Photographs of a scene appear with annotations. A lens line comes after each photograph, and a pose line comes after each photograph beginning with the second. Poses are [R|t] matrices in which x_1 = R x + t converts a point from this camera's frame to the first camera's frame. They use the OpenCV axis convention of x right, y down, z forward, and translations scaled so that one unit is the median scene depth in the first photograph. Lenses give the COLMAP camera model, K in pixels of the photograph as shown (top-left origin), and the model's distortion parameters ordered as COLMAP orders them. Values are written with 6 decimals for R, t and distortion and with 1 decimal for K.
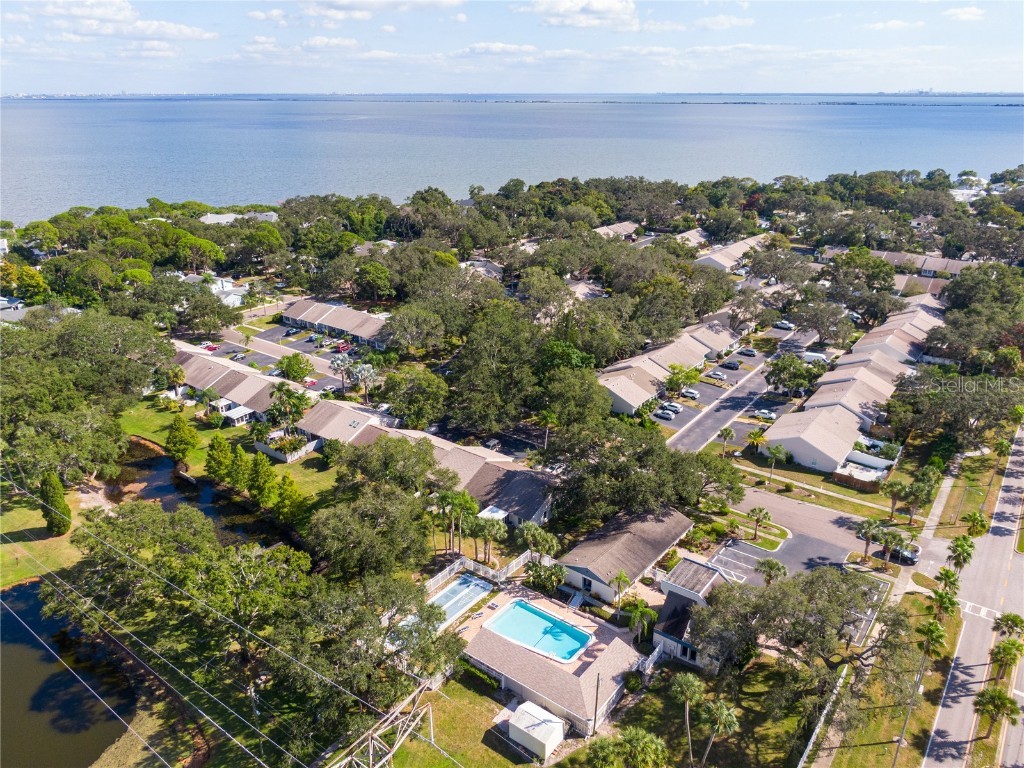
lens RADIAL K [[730.3, 0, 512.0], [0, 730.3, 384.0], [0, 0, 1]] dist [0.023817, -0.034405]
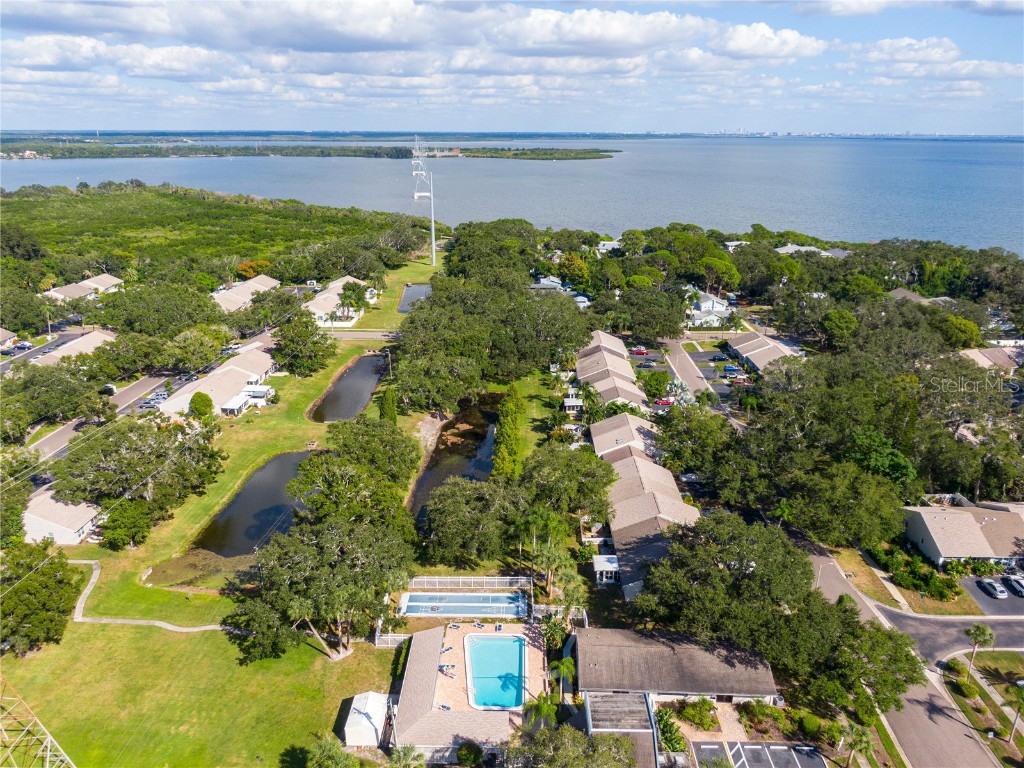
lens RADIAL K [[730.3, 0, 512.0], [0, 730.3, 384.0], [0, 0, 1]] dist [0.023817, -0.034405]
pose [[0.596911, 0.269226, -0.755788, 0.579904], [-0.305540, 0.947313, 0.096139, -0.093529], [0.741851, 0.173537, 0.647721, 0.299428]]
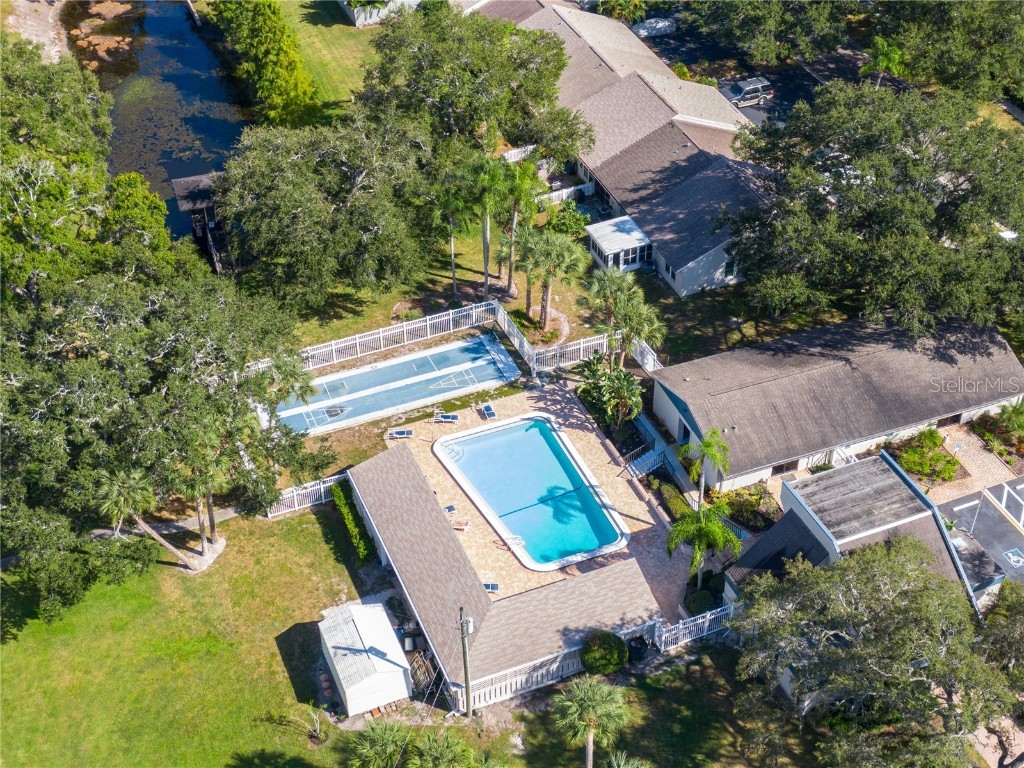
lens RADIAL K [[1453.8, 0, 512.0], [0, 1453.8, 384.0], [0, 0, 1]] dist [0.032612, -0.066747]
pose [[0.866357, 0.316243, -0.386543, 0.322406], [-0.180012, 0.919685, 0.348964, -0.045199], [0.465855, -0.232745, 0.853703, 0.180708]]
